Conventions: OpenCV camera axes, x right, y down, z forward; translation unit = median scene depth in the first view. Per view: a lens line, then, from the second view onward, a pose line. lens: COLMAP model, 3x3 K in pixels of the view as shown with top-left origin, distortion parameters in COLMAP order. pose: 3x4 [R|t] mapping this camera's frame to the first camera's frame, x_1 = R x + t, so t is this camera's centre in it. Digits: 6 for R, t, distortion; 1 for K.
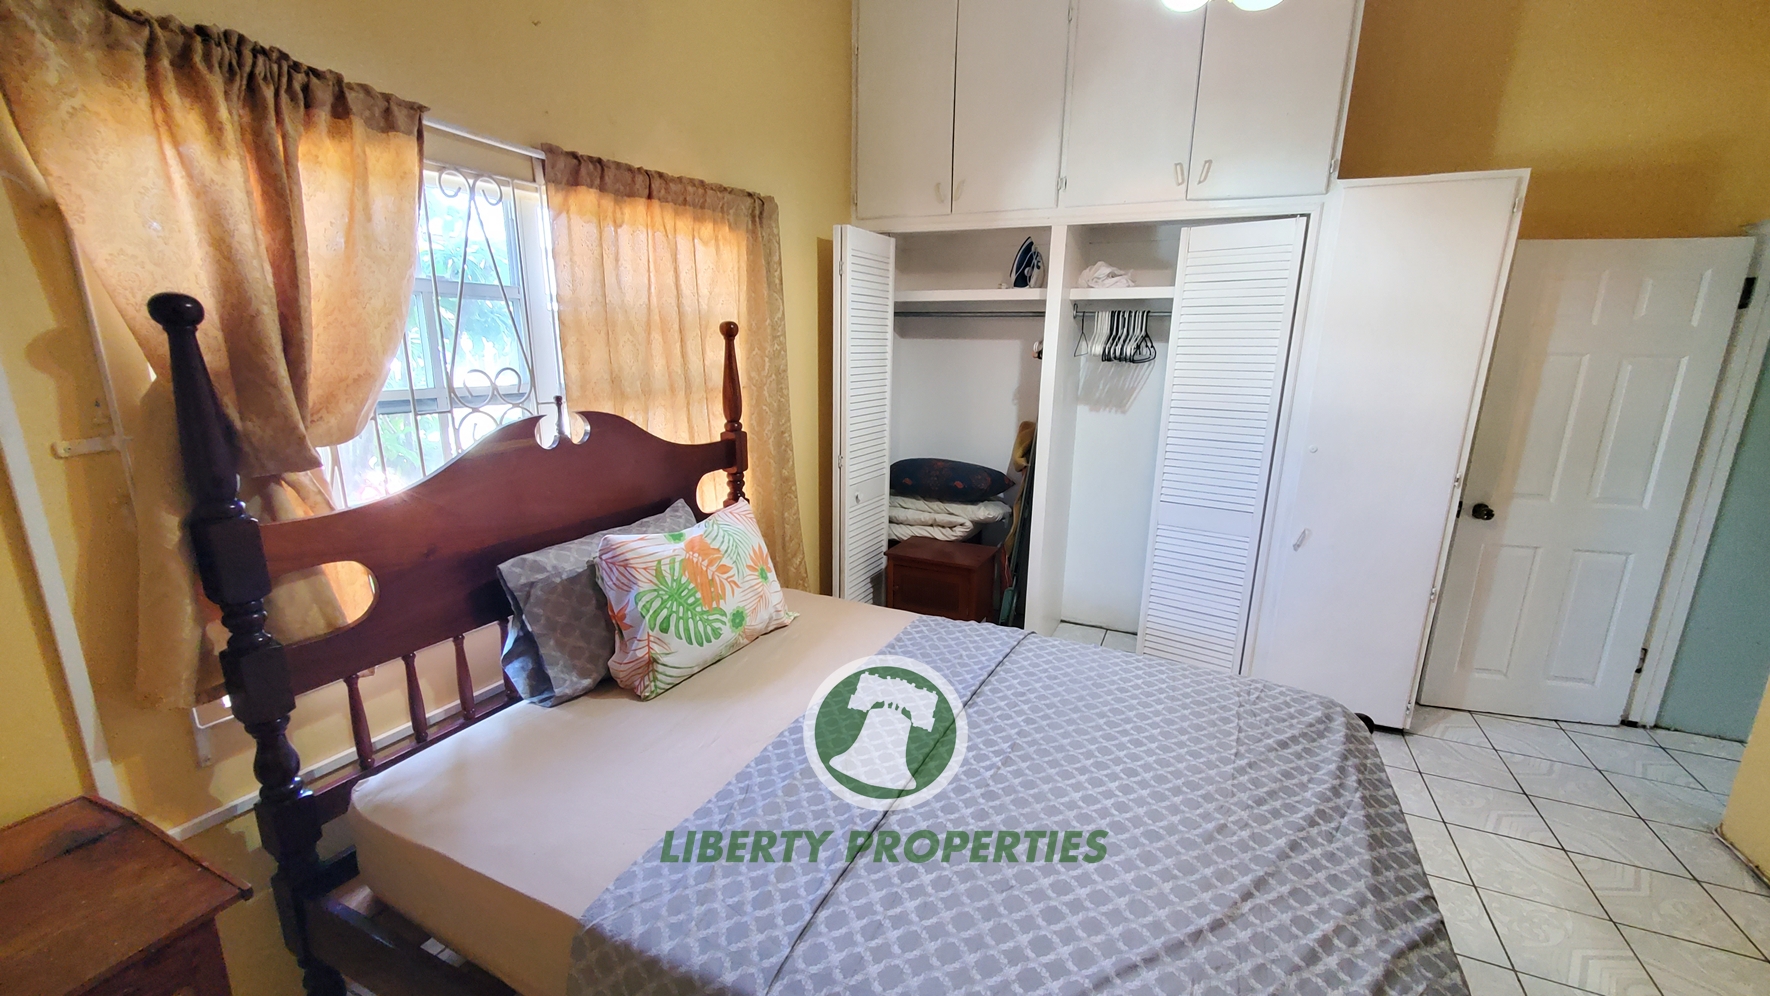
lens RADIAL K [[694.7, 0, 899.9], [0, 694.7, 502.8], [0, 0, 1]] dist [-0.006021, 0.000406]
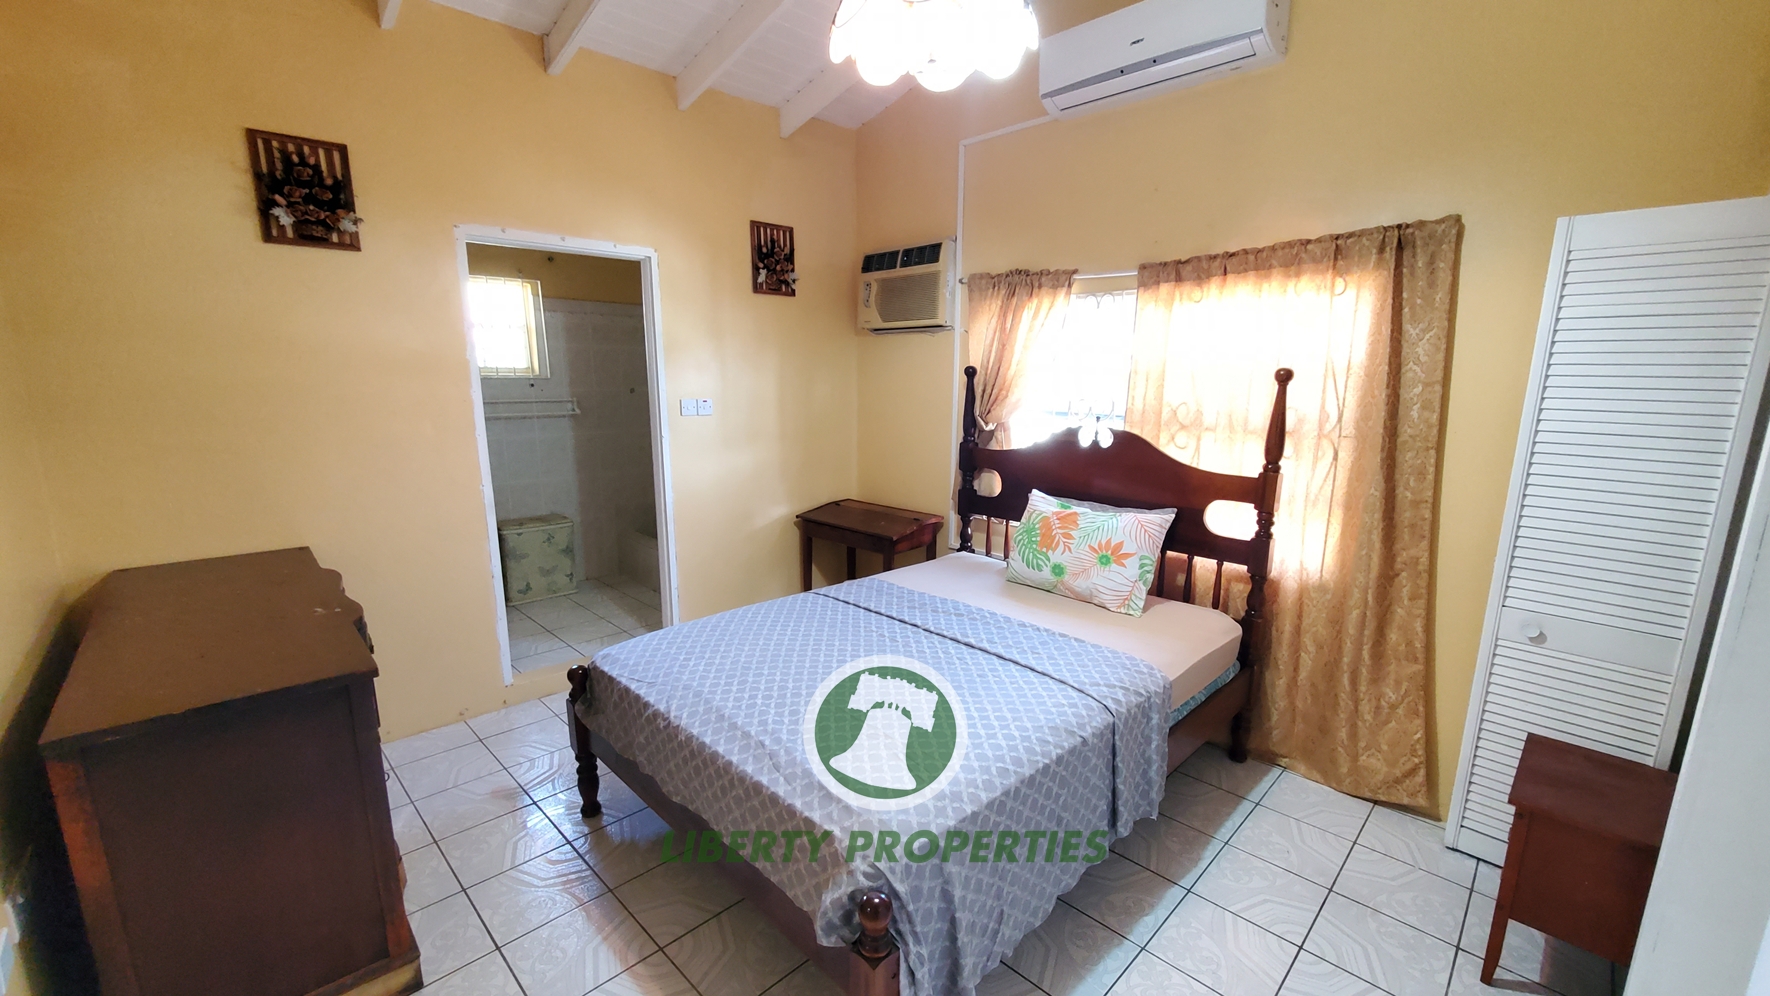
lens RADIAL K [[694.7, 0, 898.8], [0, 694.7, 503.8], [0, 0, 1]] dist [-0.006021, 0.000406]
pose [[-0.345223, 0.145383, -0.927192, 1.235486], [-0.239110, 0.941704, 0.236687, -0.233359], [0.907550, 0.303410, -0.290335, 1.099053]]
